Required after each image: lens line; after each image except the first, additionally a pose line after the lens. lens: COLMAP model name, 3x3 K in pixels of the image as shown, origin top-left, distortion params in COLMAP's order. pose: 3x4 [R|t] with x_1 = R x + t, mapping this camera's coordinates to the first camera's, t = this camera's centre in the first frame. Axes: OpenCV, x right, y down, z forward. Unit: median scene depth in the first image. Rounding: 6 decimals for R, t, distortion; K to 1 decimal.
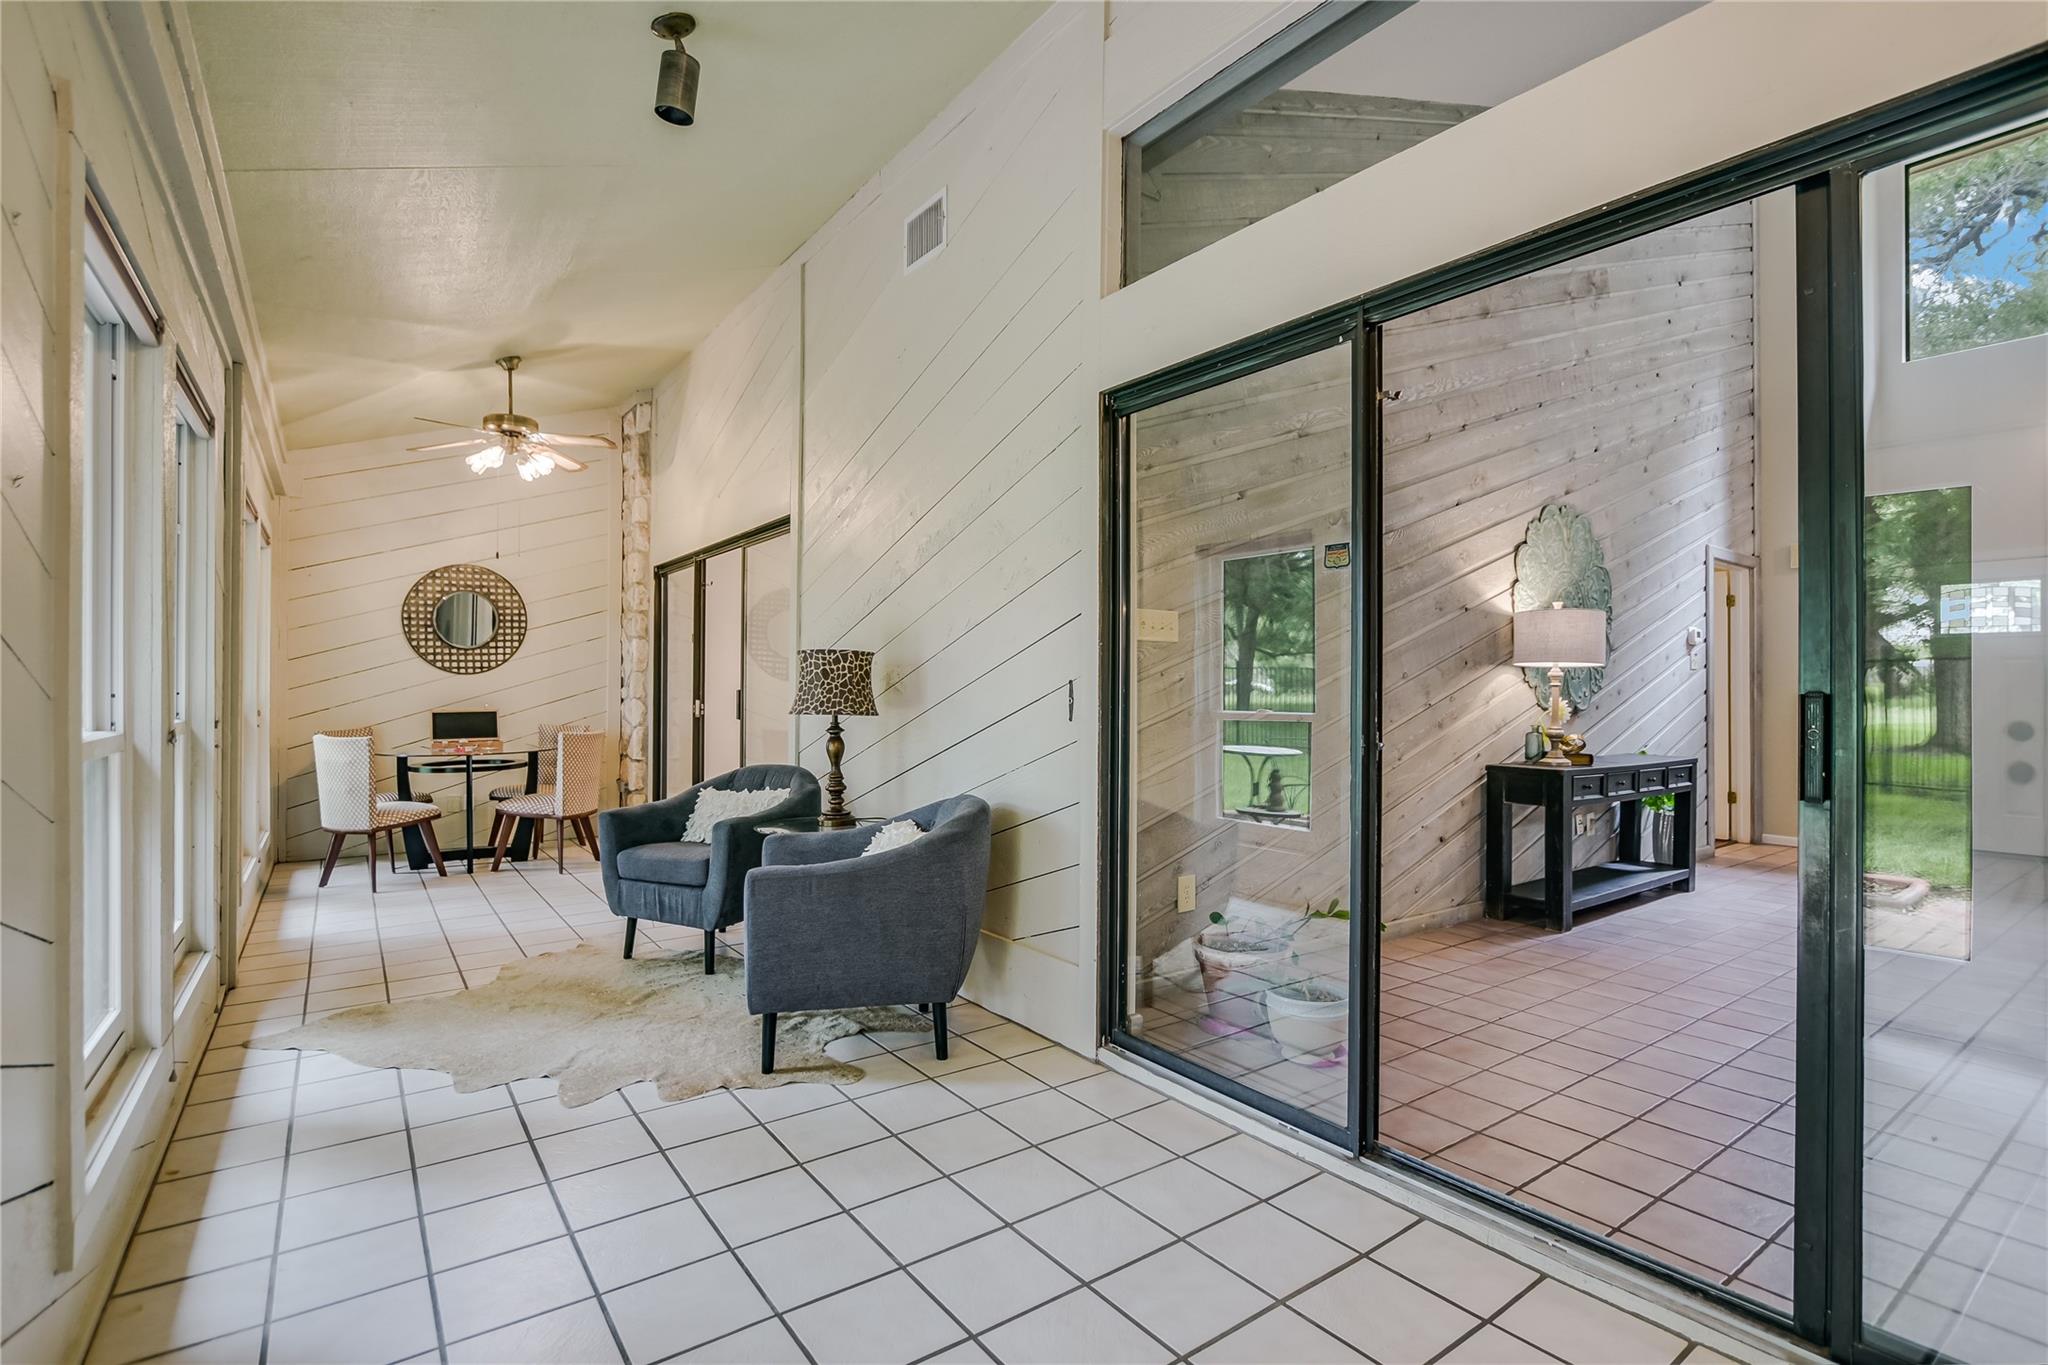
lens RADIAL K [[952.8, 0, 1027.9], [0, 952.8, 683.8], [0, 0, 1]] dist [-0.027397, -0.000229]
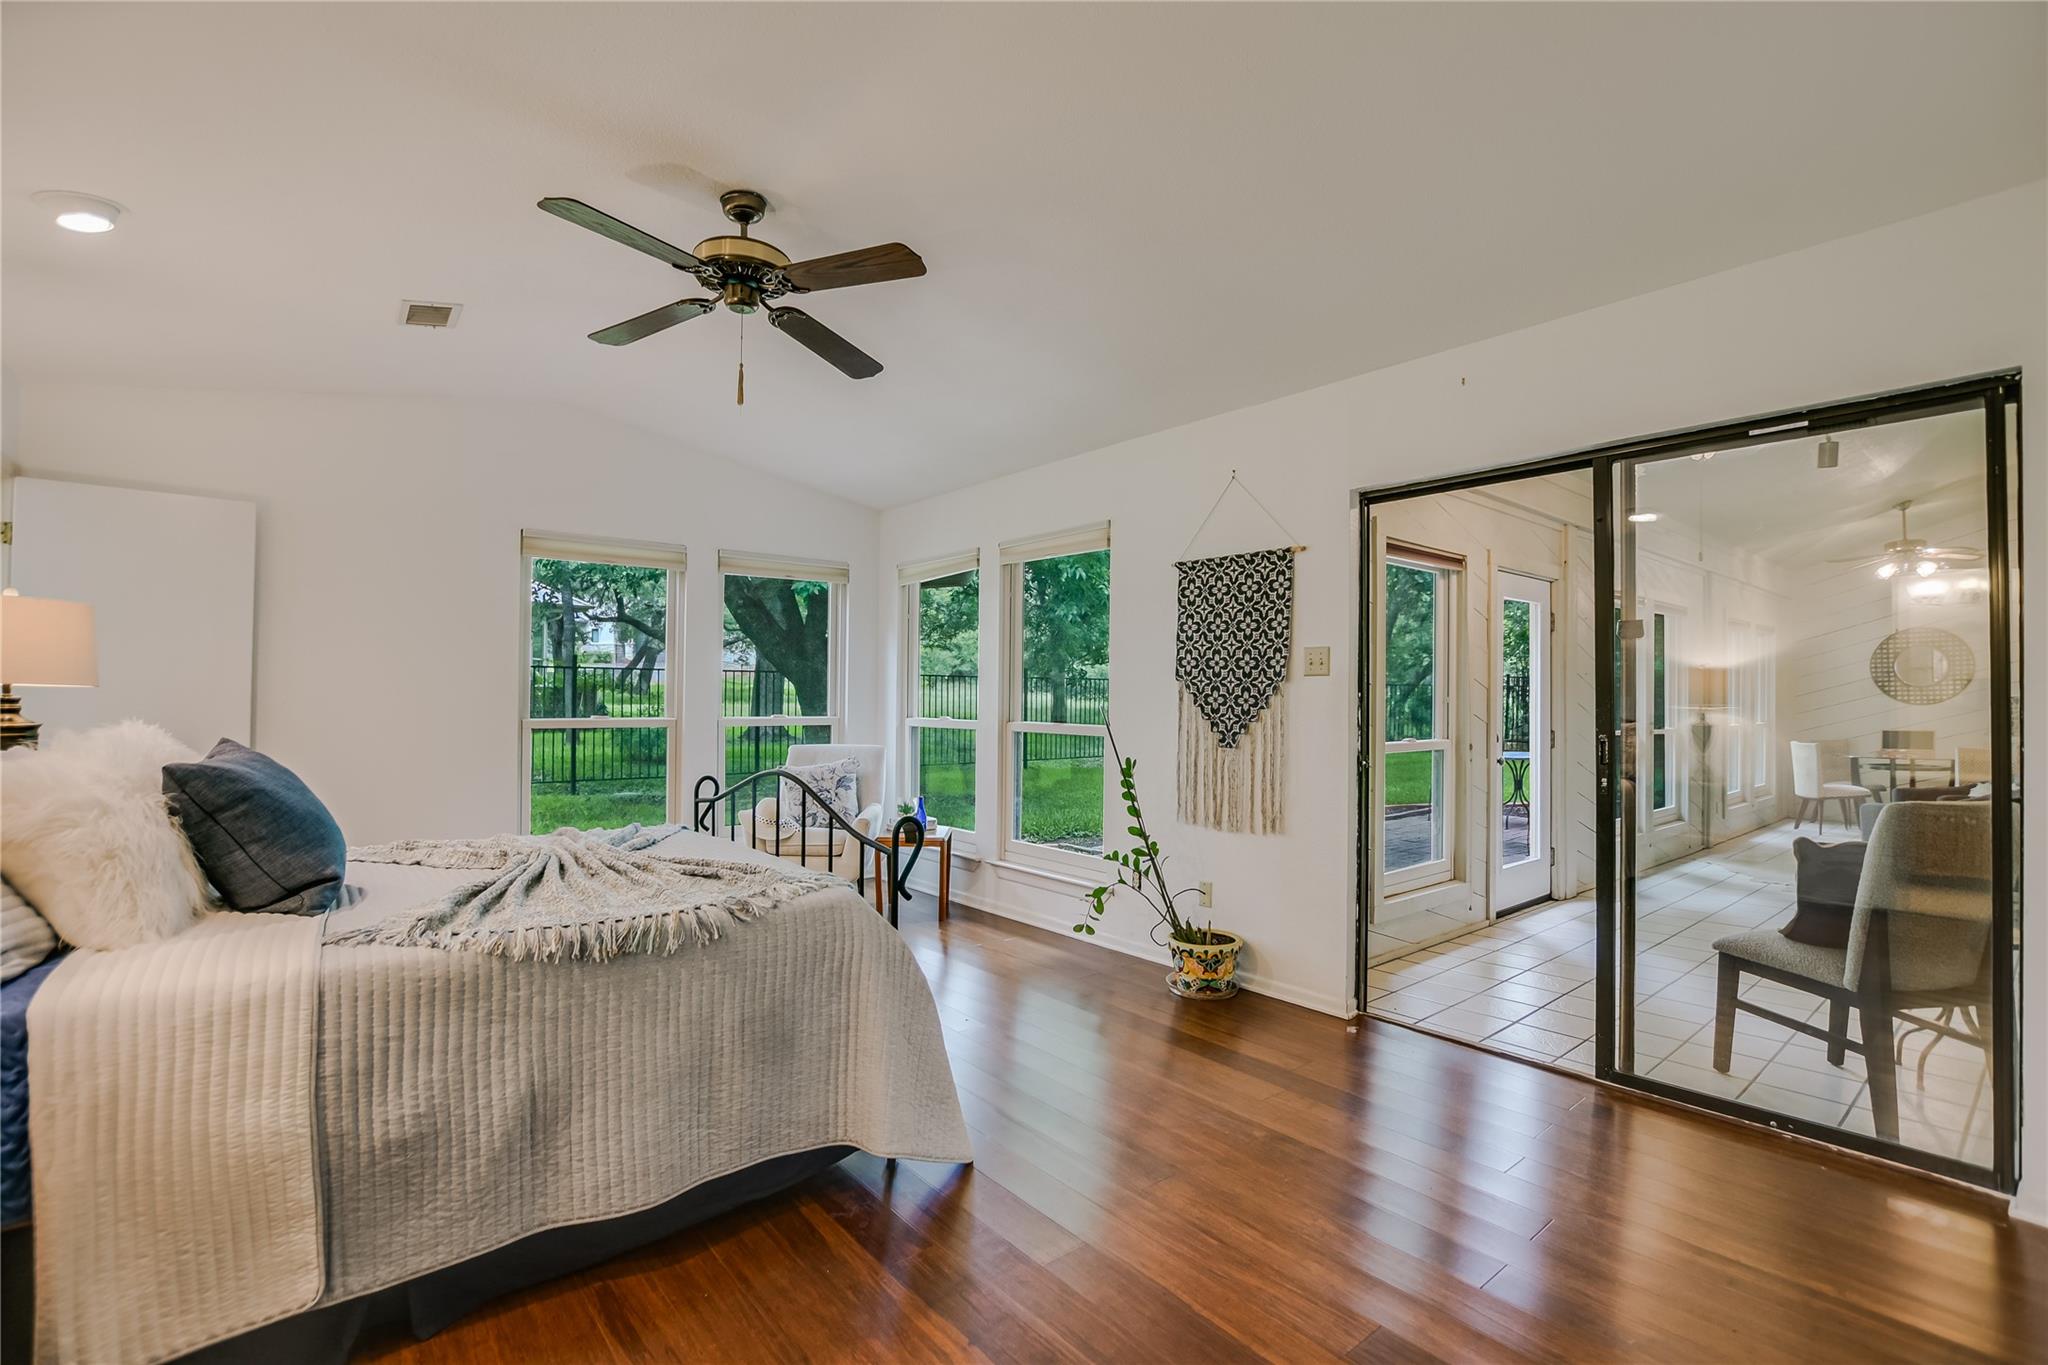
lens RADIAL K [[911.5, 0, 1028.1], [0, 911.5, 682.8], [0, 0, 1]] dist [-0.000995, -0.000104]
pose [[0.059642, -0.018454, -0.998049, 0.791184], [0.005864, 0.999818, -0.018137, -0.029510], [0.998203, -0.004771, 0.059739, -0.484904]]
